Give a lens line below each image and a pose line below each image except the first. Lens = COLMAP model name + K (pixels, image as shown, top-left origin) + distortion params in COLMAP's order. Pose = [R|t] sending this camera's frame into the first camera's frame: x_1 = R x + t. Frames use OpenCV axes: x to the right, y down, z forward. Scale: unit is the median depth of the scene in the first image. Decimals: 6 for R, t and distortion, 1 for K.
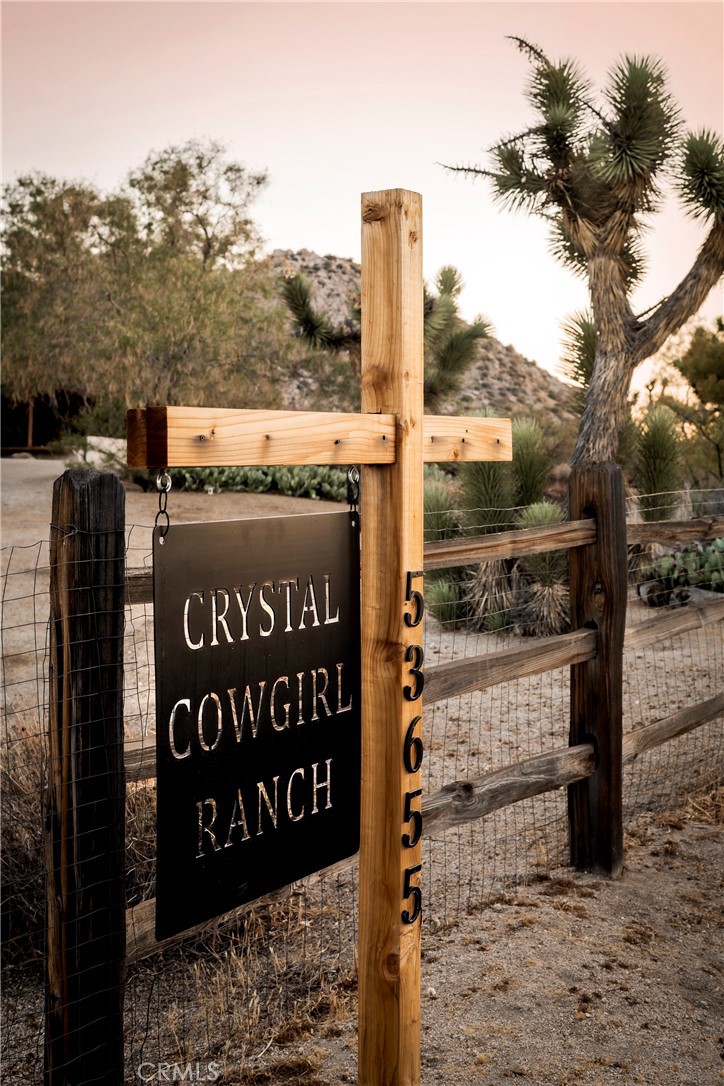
lens RADIAL K [[1606.8, 0, 326.9], [0, 1606.8, 546.6], [0, 0, 1]] dist [0.002937, -0.000177]
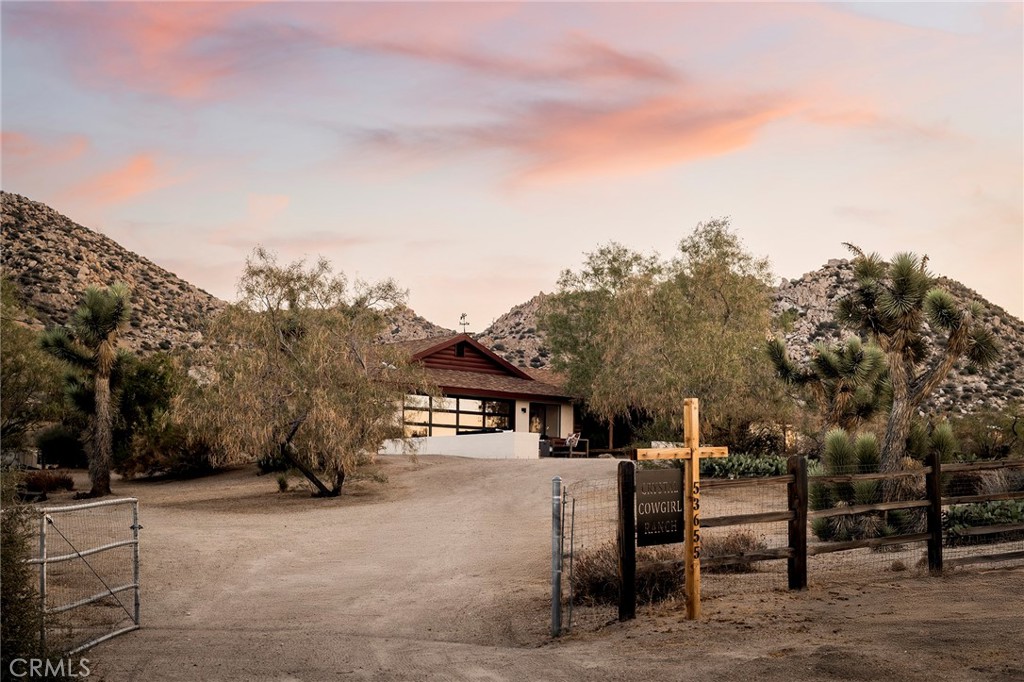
lens RADIAL K [[1515.0, 0, 512.0], [0, 1515.0, 341.0], [0, 0, 1]] dist [0.002937, -0.000177]
pose [[0.969413, -0.038319, -0.242426, 0.083516], [0.006539, 0.991419, -0.130561, 0.024458], [0.245349, 0.124982, 0.961345, -0.457326]]
